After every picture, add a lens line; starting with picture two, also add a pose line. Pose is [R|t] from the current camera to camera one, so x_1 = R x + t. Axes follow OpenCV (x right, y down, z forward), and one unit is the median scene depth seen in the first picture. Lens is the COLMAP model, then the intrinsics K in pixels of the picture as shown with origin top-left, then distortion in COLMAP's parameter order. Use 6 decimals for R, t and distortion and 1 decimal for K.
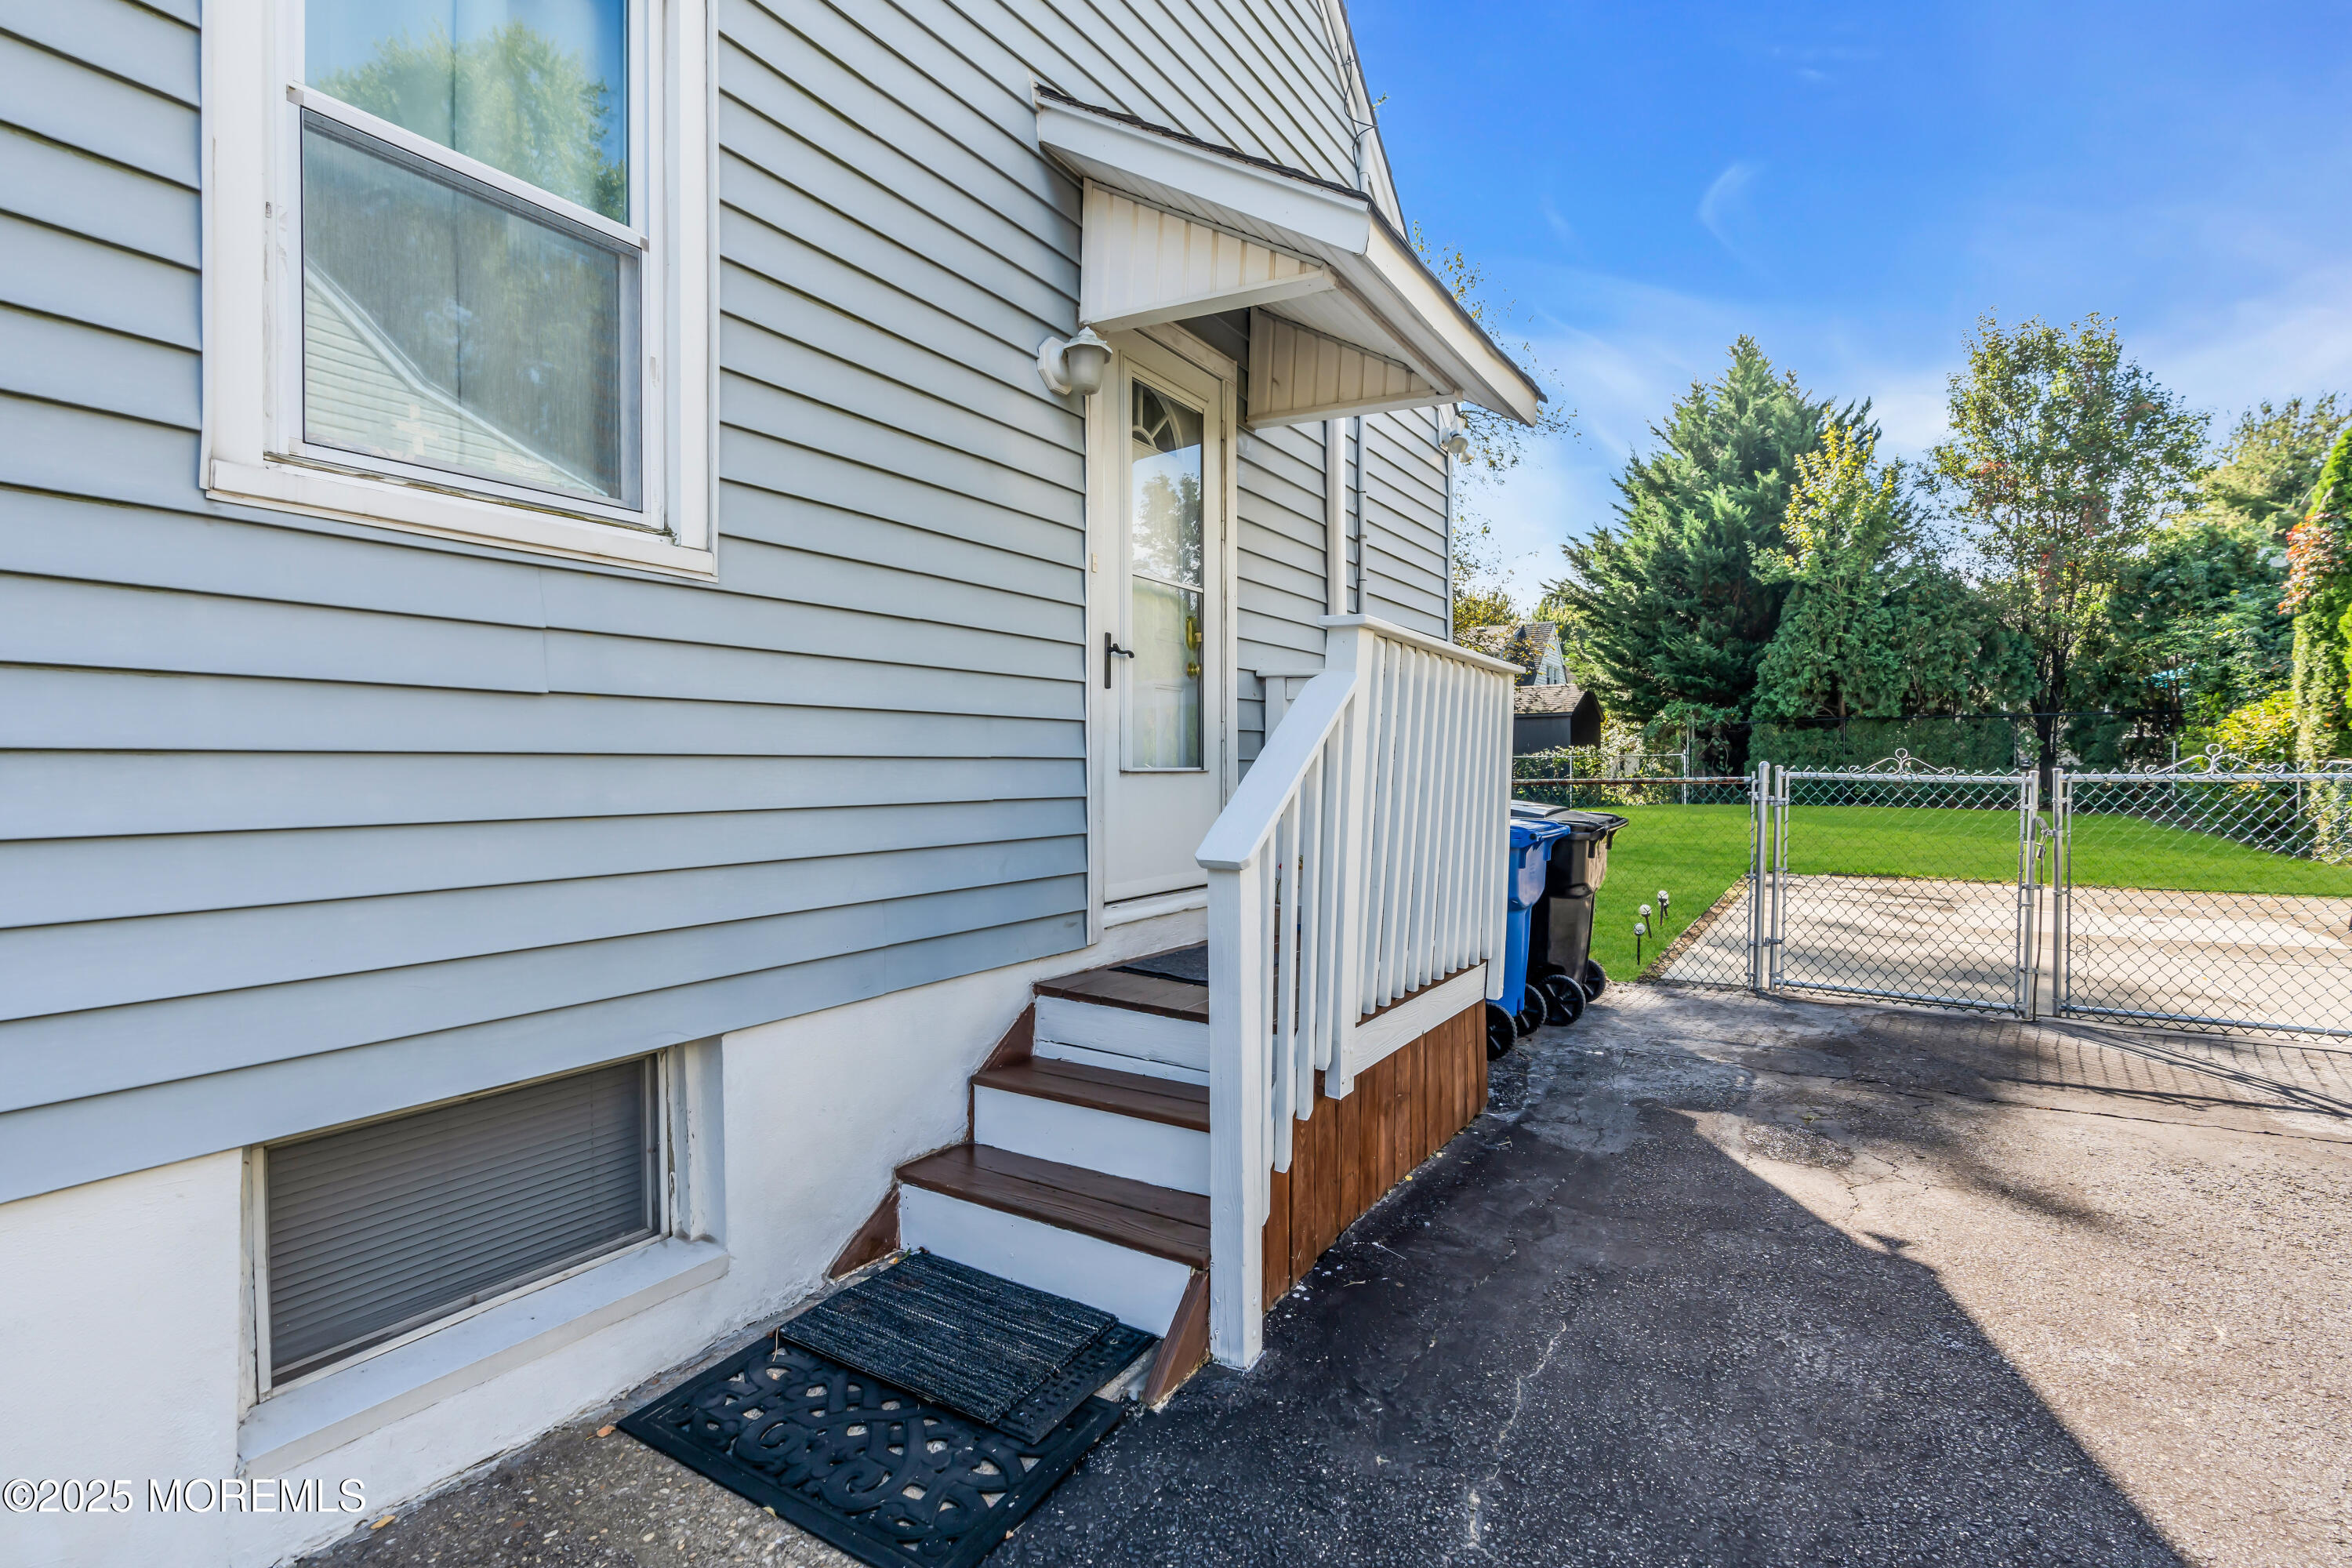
lens RADIAL K [[1056.9, 0, 1189.7], [0, 1056.9, 777.3], [0, 0, 1]] dist [-0.000205, 0.000094]
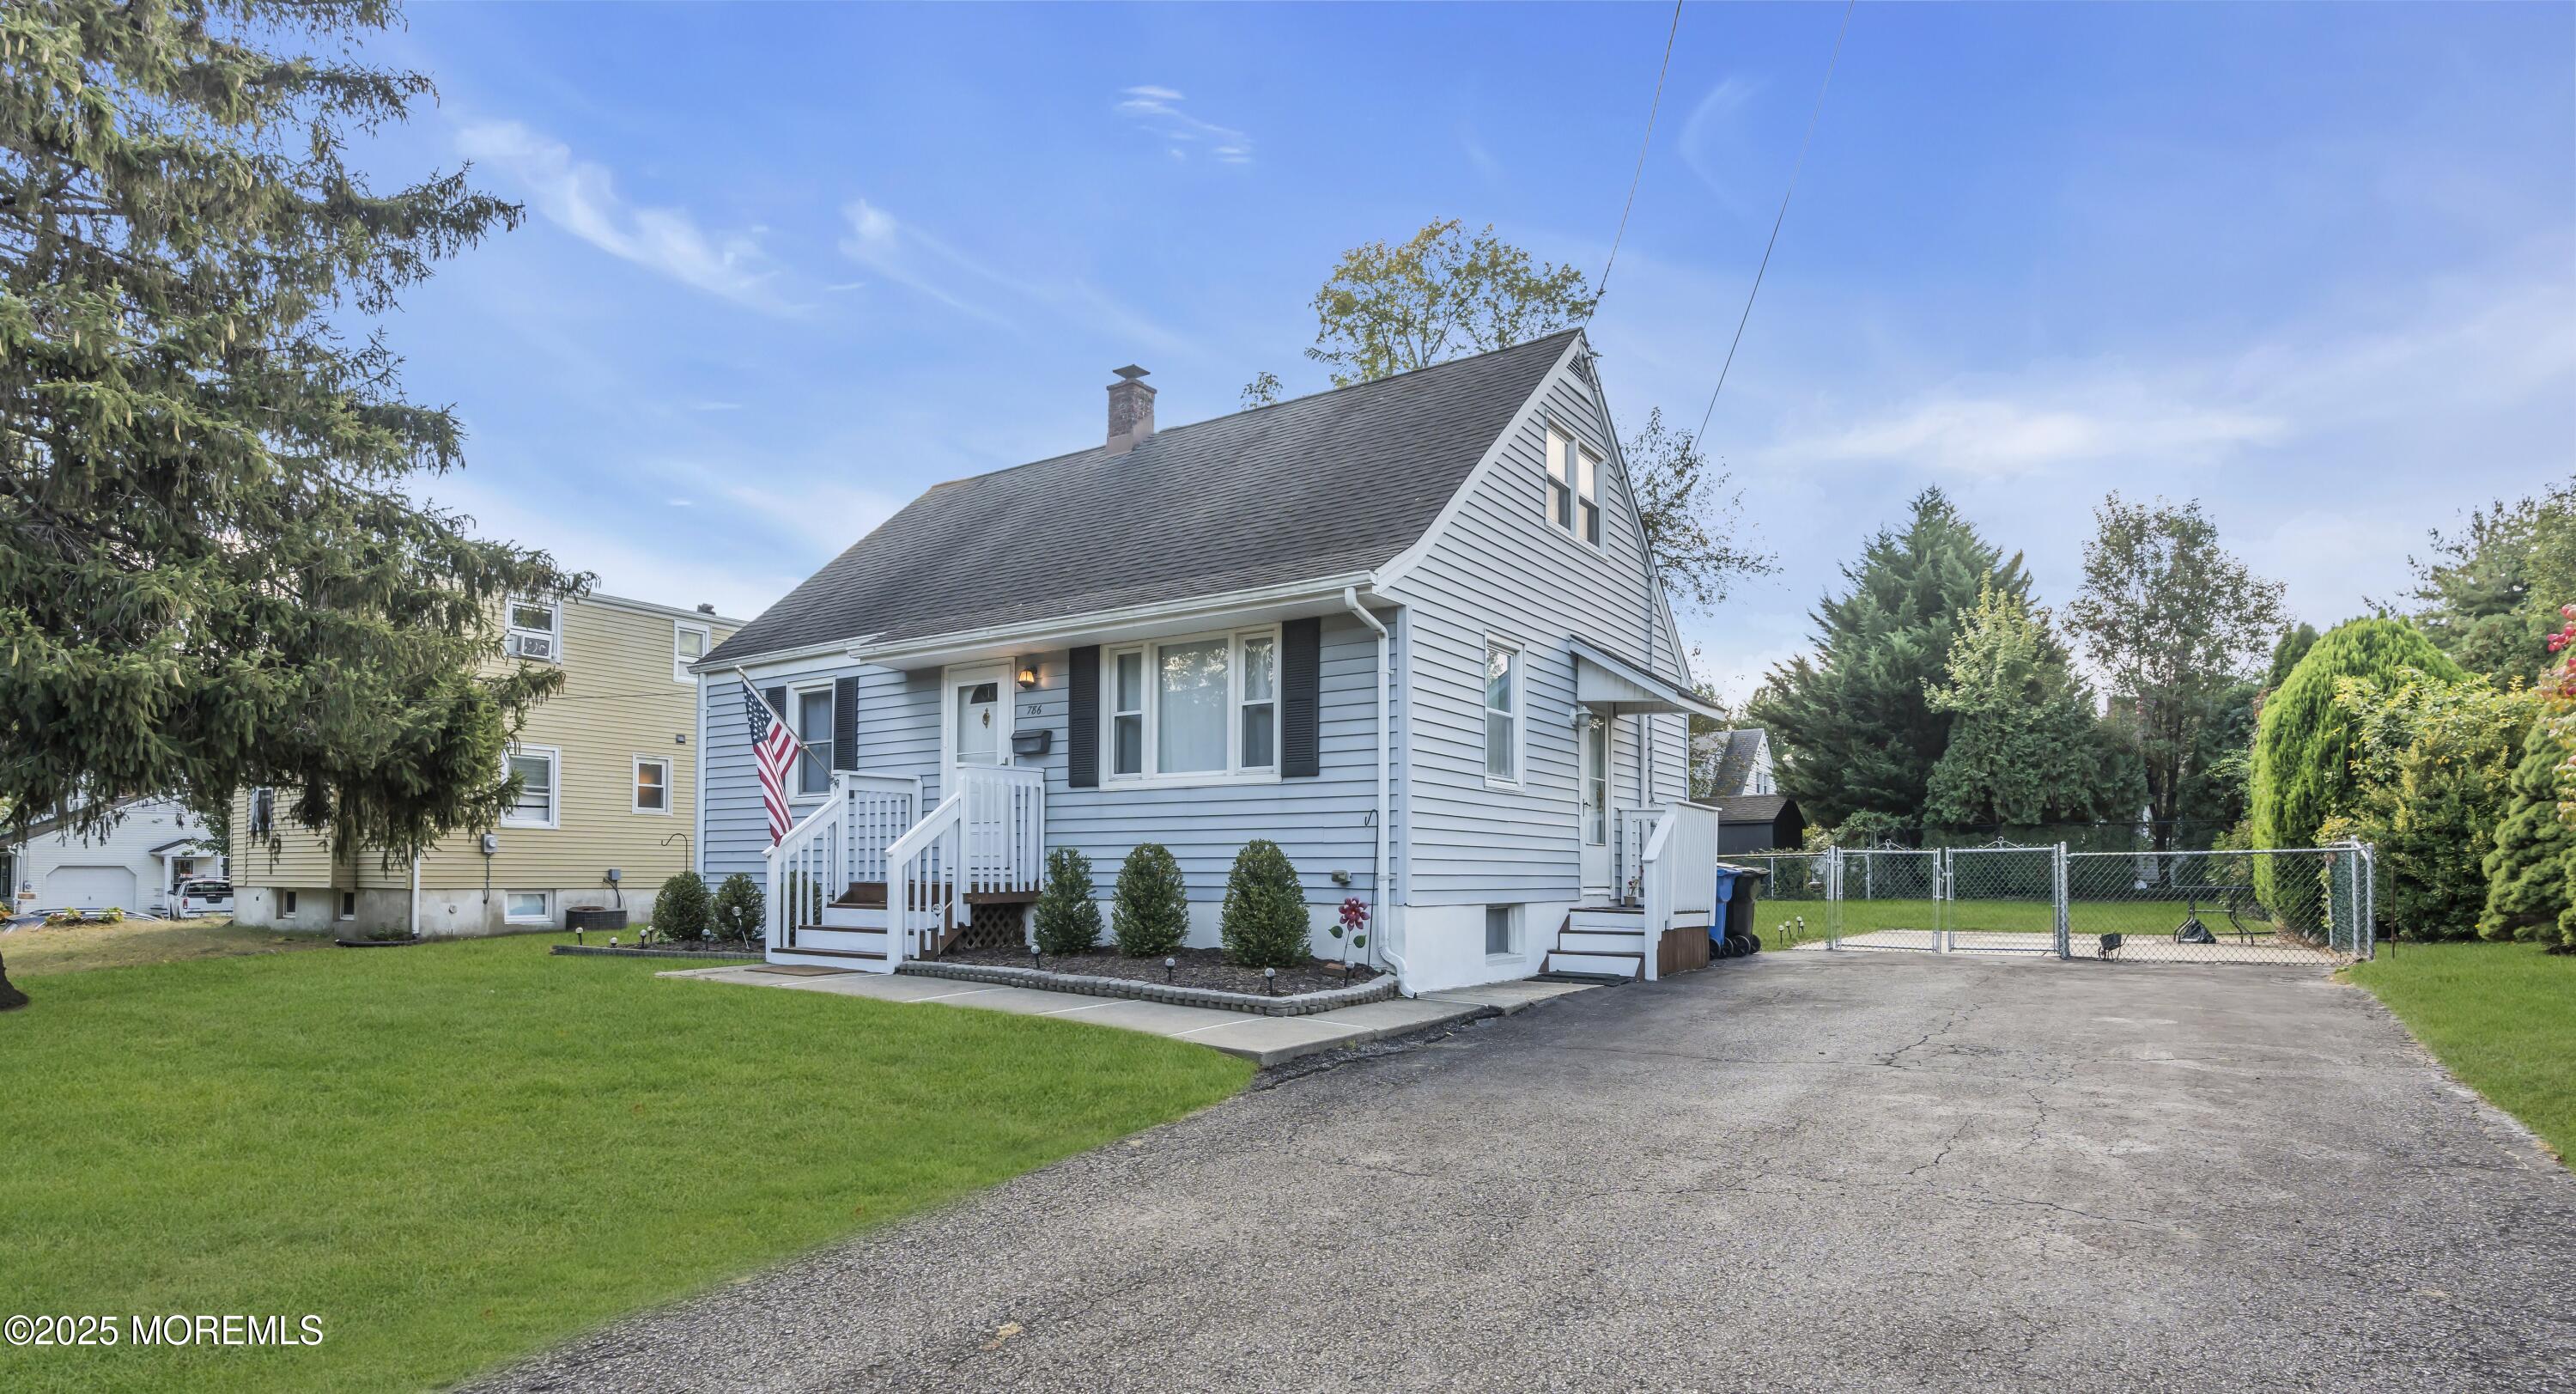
lens RADIAL K [[1308.5, 0, 1282.1], [0, 1308.5, 866.0], [0, 0, 1]] dist [-0.000085, -0.000338]
pose [[0.999537, 0.000186, -0.030433, -0.154842], [-0.000907, 0.999719, -0.023691, 0.027992], [0.030420, 0.023707, 0.999256, -0.522450]]
